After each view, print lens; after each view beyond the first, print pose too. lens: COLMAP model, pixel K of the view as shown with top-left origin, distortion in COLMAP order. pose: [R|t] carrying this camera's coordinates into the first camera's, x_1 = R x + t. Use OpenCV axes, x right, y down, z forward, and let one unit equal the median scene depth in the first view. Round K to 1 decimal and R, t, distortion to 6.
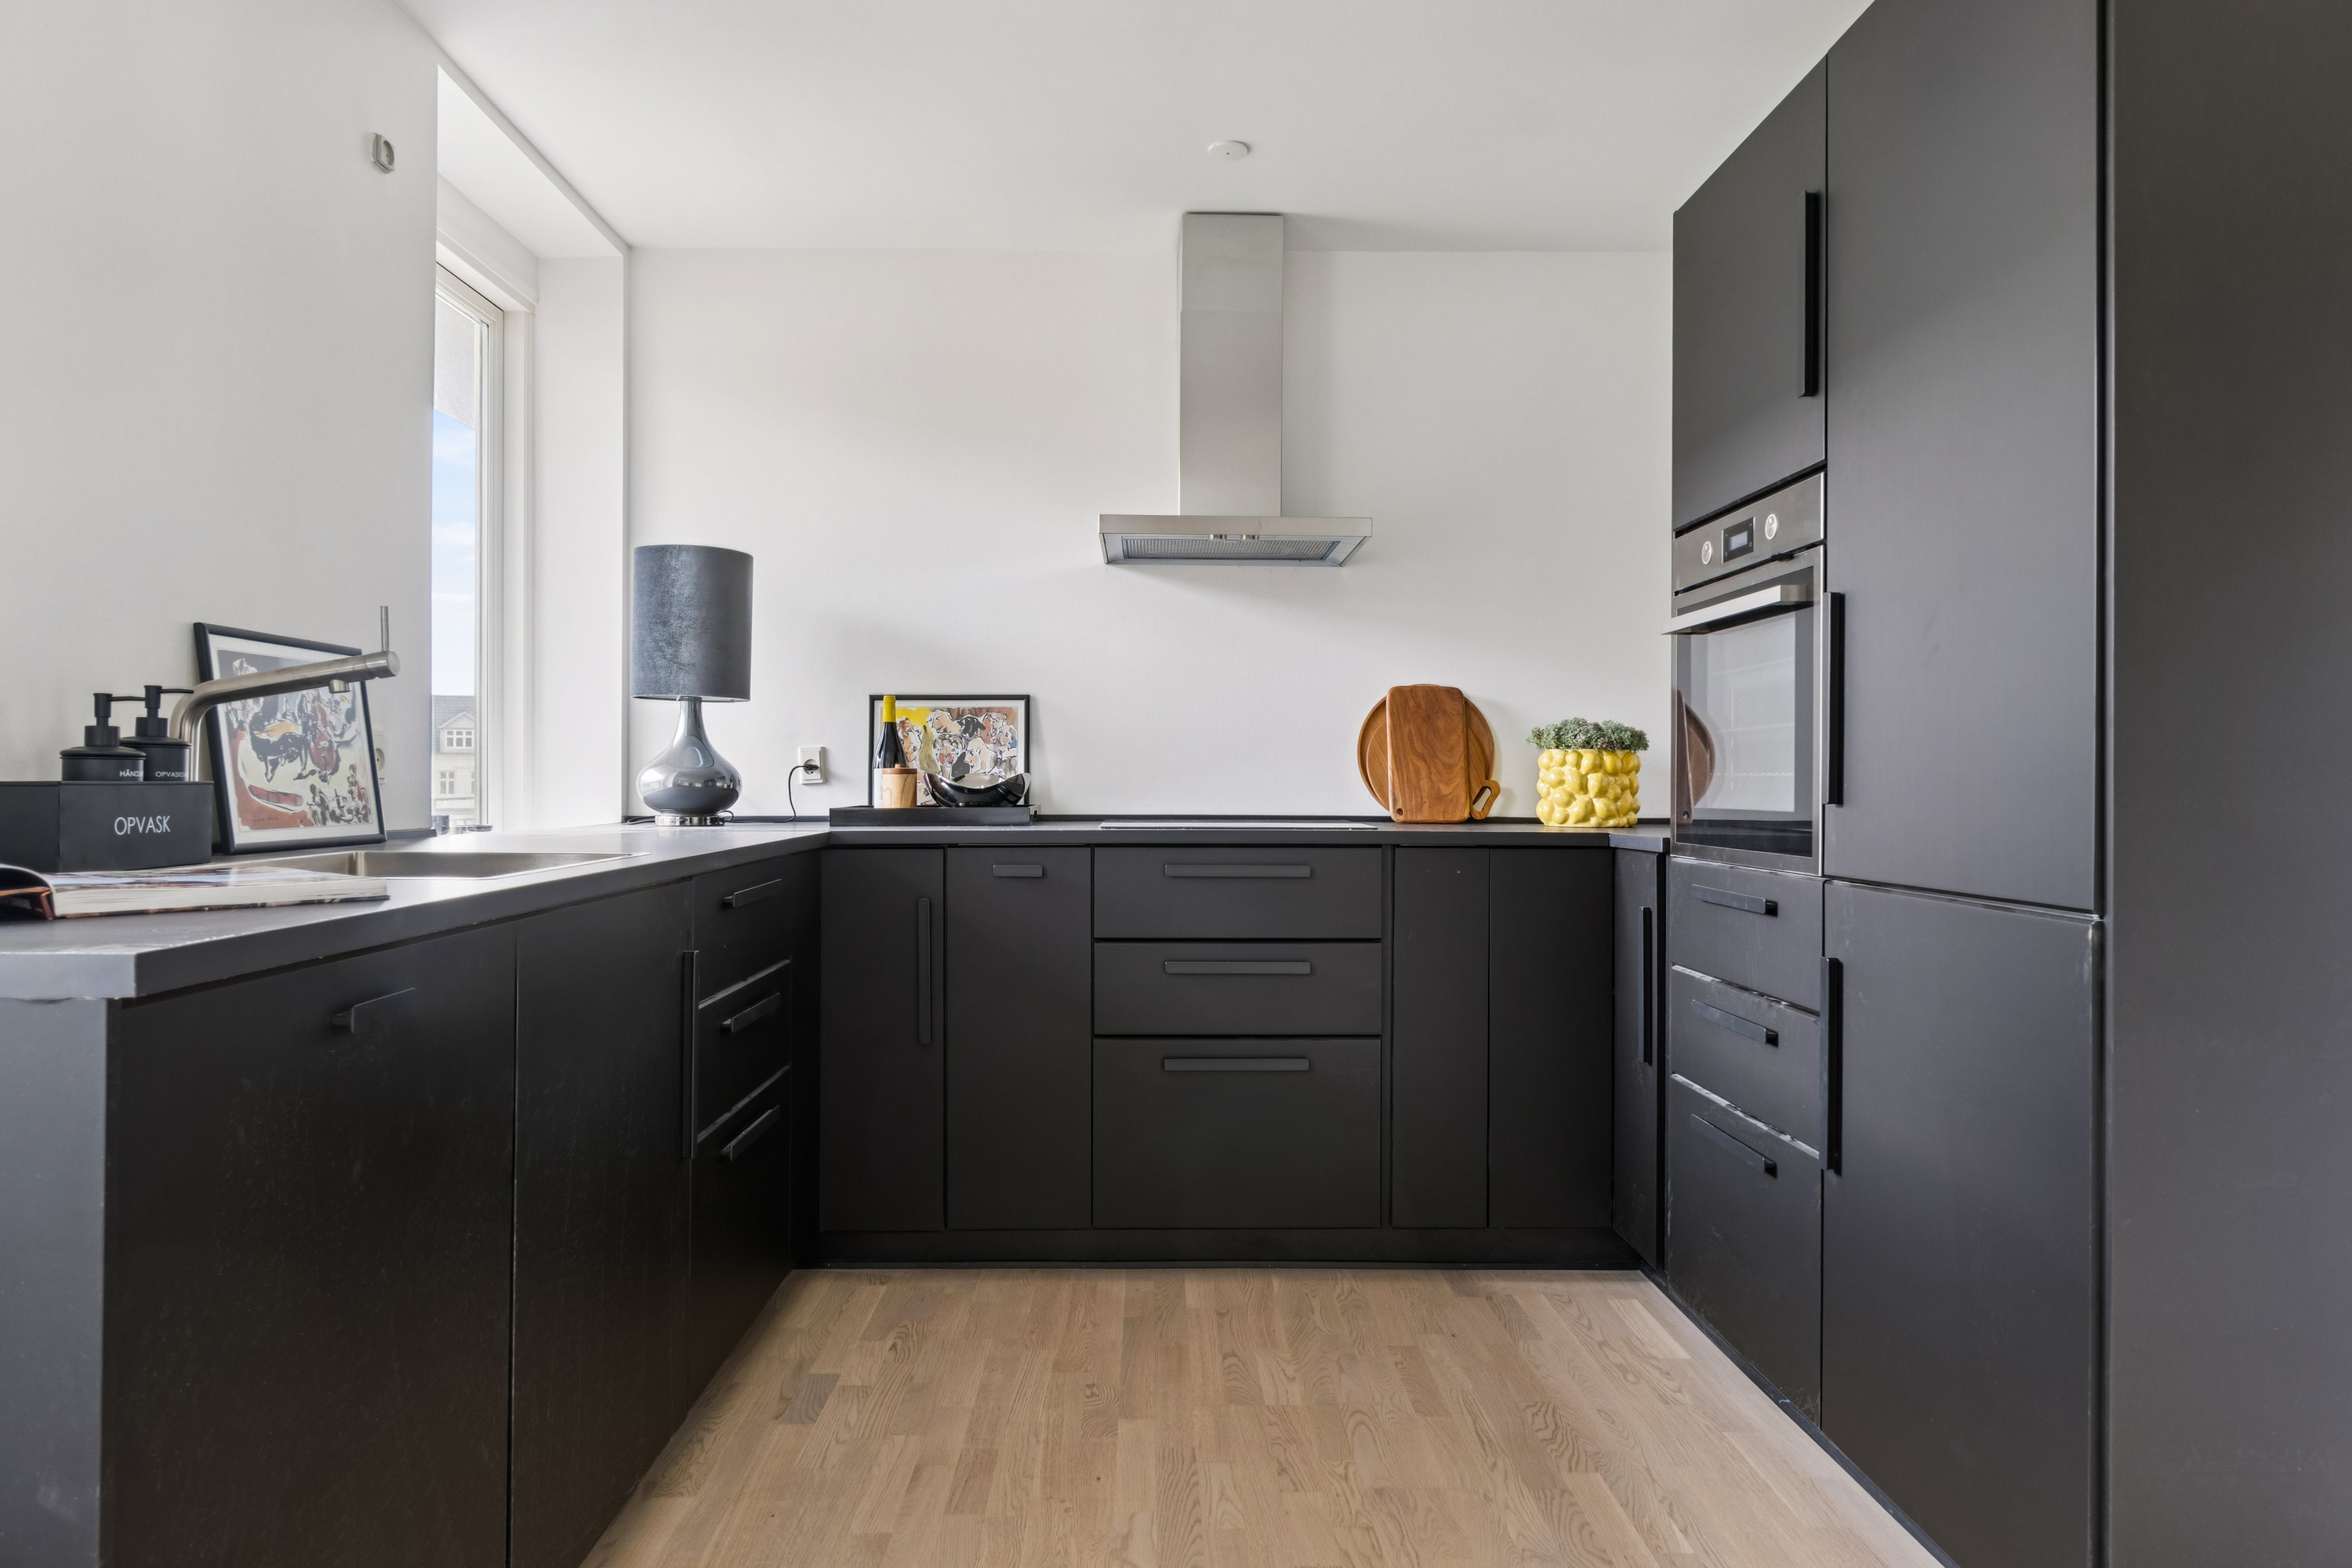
lens RADIAL K [[1452.8, 0, 1163.9], [0, 1452.8, 775.0], [0, 0, 1]] dist [0.006849, 0.000701]
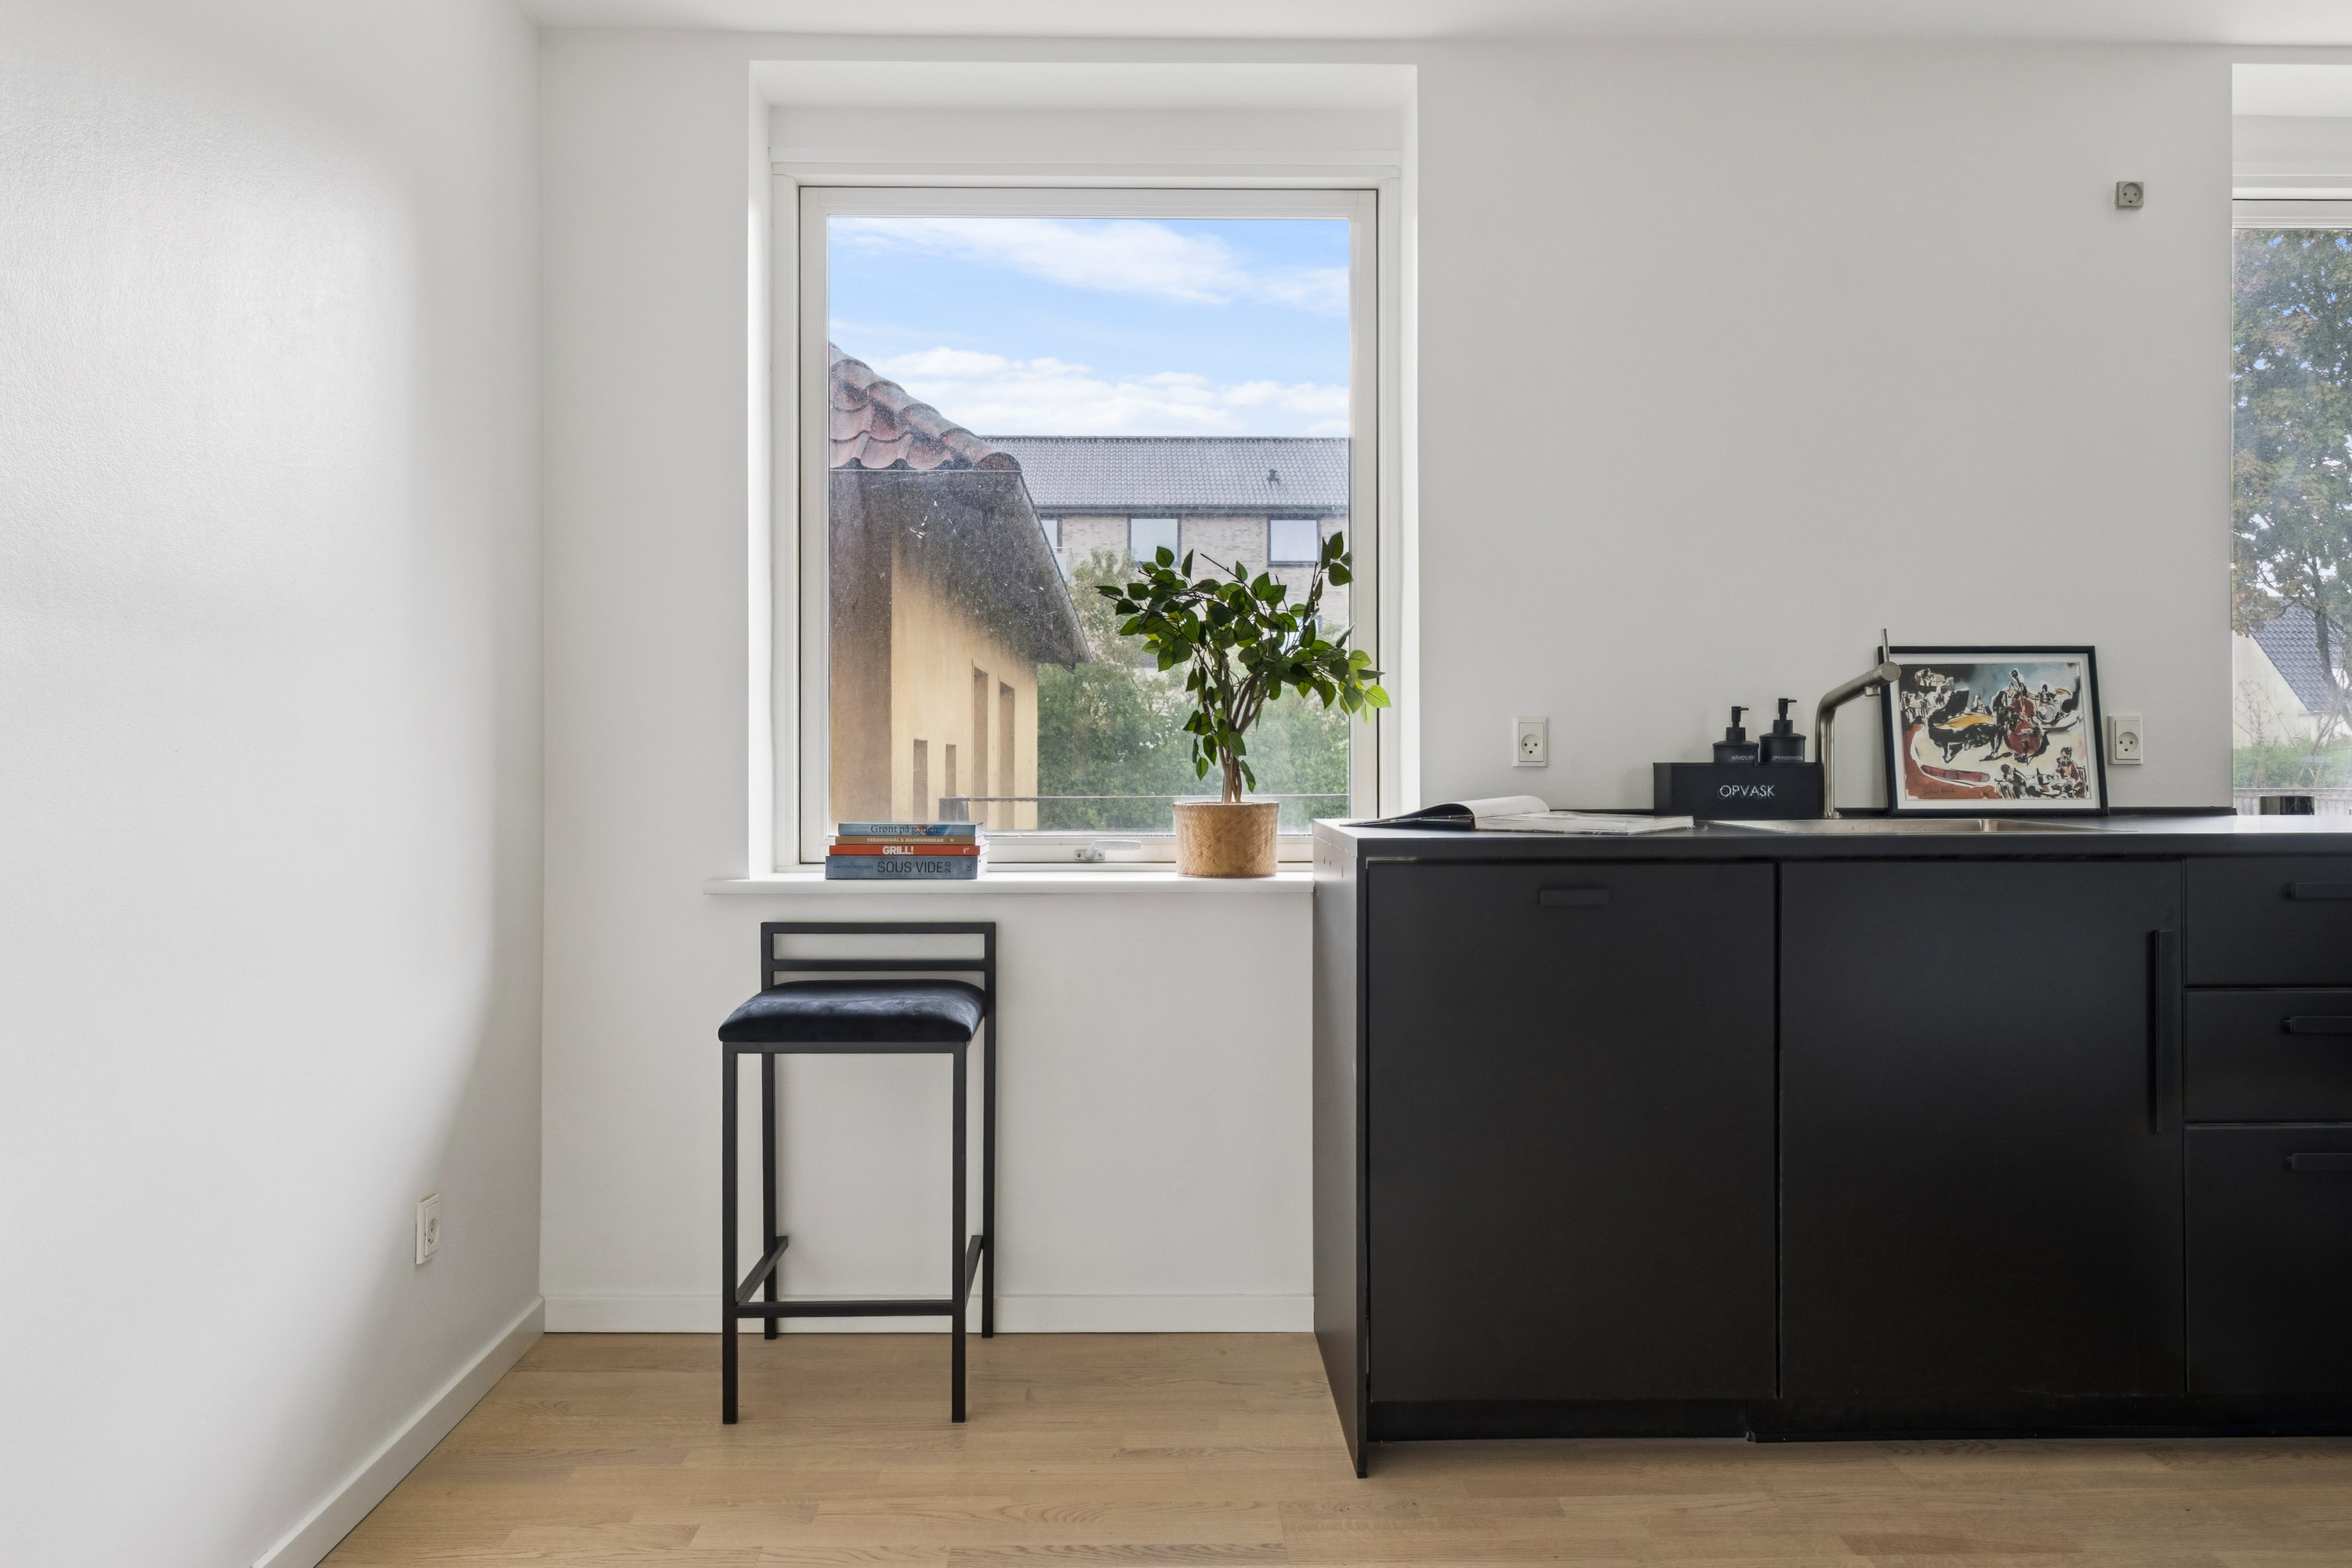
lens RADIAL K [[1515.4, 0, 1173.3], [0, 1515.4, 774.6], [0, 0, 1]] dist [0.005812, -0.002623]
pose [[0.020358, 0.006327, -0.999773, 0.684872], [0.006759, 0.999956, 0.006465, 0.001924], [0.999770, -0.006890, 0.020314, 0.278796]]
